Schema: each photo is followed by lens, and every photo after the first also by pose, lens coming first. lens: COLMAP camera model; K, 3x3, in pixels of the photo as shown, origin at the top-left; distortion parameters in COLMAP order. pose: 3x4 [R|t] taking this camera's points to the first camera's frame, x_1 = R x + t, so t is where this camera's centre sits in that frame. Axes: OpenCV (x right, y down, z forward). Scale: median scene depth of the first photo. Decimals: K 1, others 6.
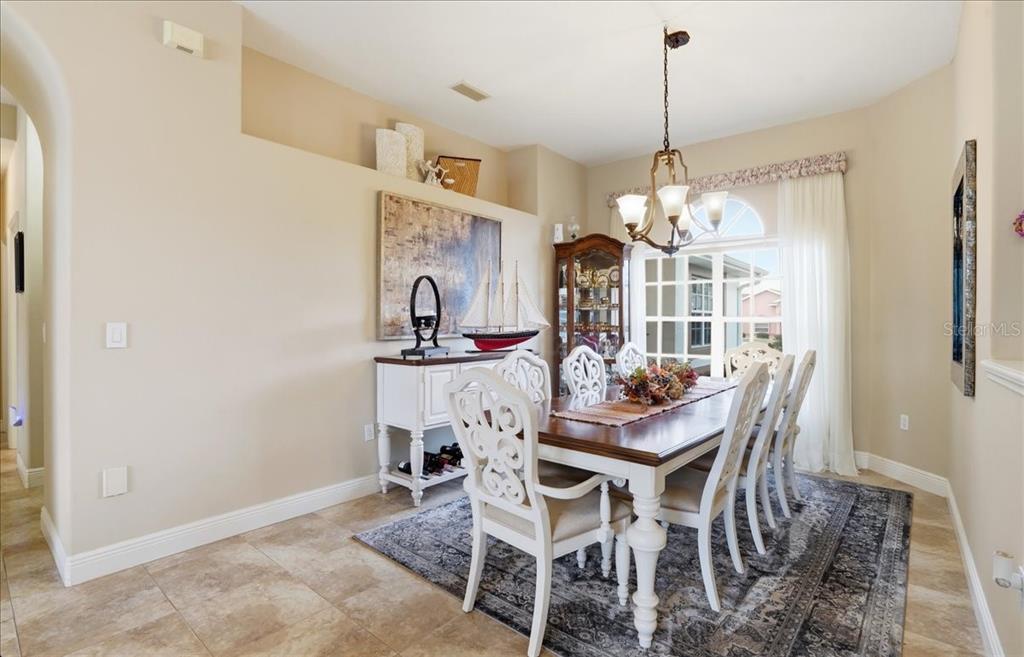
lens RADIAL K [[487.4, 0, 506.5], [0, 487.4, 320.6], [0, 0, 1]] dist [-0.032661, 0.000132]
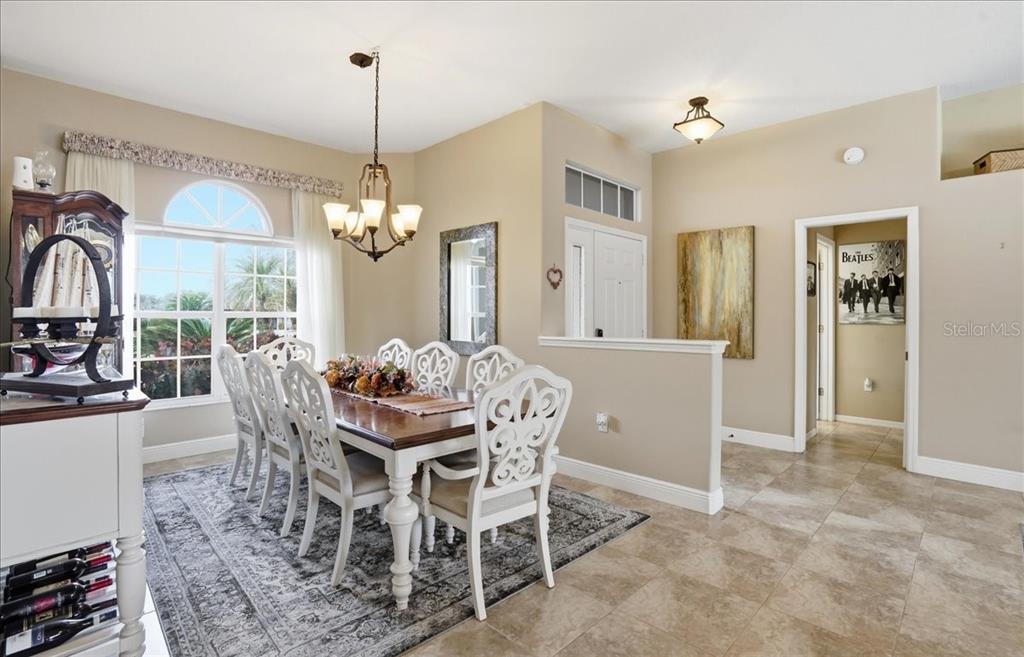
lens RADIAL K [[497.7, 0, 513.9], [0, 497.7, 311.1], [0, 0, 1]] dist [-0.060517, 0.028889]
pose [[0.074096, 0.004360, 0.997242, -0.556843], [-0.005446, 0.999977, -0.003967, -0.012478], [-0.997236, -0.005137, 0.074118, 0.447108]]
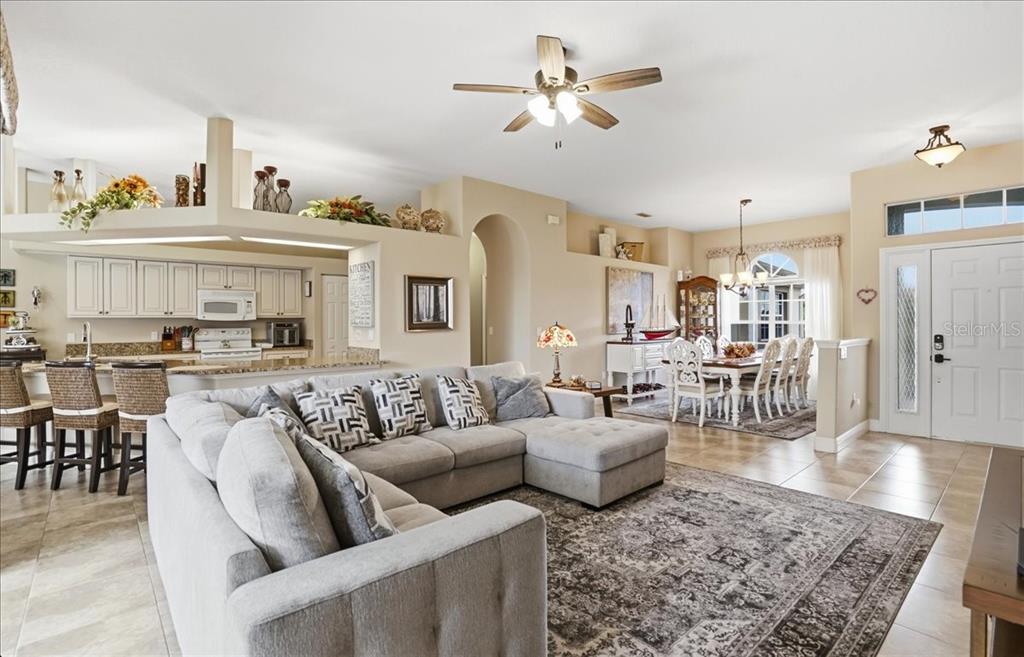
lens RADIAL K [[483.7, 0, 515.7], [0, 483.7, 318.4], [0, 0, 1]] dist [-0.048339, 0.015642]
pose [[0.991863, -0.006786, -0.127127, -0.354606], [0.006236, 0.999969, -0.004727, -0.020153], [0.127156, 0.003896, 0.991875, -1.106148]]
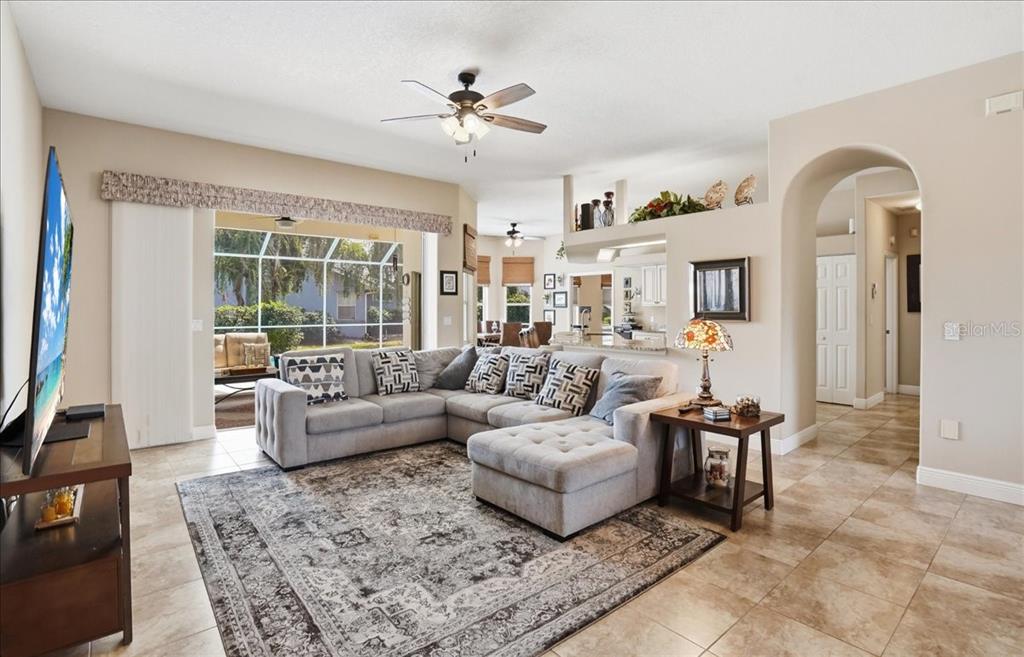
lens RADIAL K [[483.4, 0, 512.7], [0, 483.4, 313.8], [0, 0, 1]] dist [-0.048130, 0.001049]
pose [[-0.158972, 0.010309, -0.987229, 0.494753], [0.002869, 0.999946, 0.009980, -0.026012], [0.987279, -0.001246, -0.158993, -0.076501]]
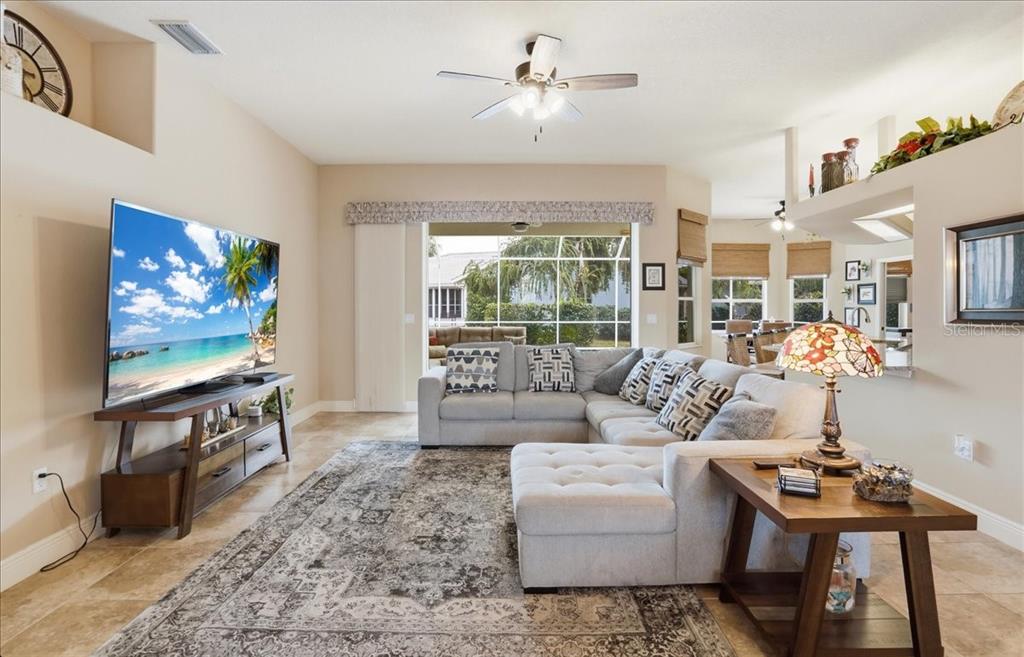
lens RADIAL K [[480.1, 0, 516.1], [0, 480.1, 315.9], [0, 0, 1]] dist [-0.062286, 0.027576]
pose [[-0.748560, 0.012428, -0.662950, 0.177112], [0.000627, 0.999837, 0.018035, -0.021586], [0.663067, 0.013085, -0.748446, 0.279163]]
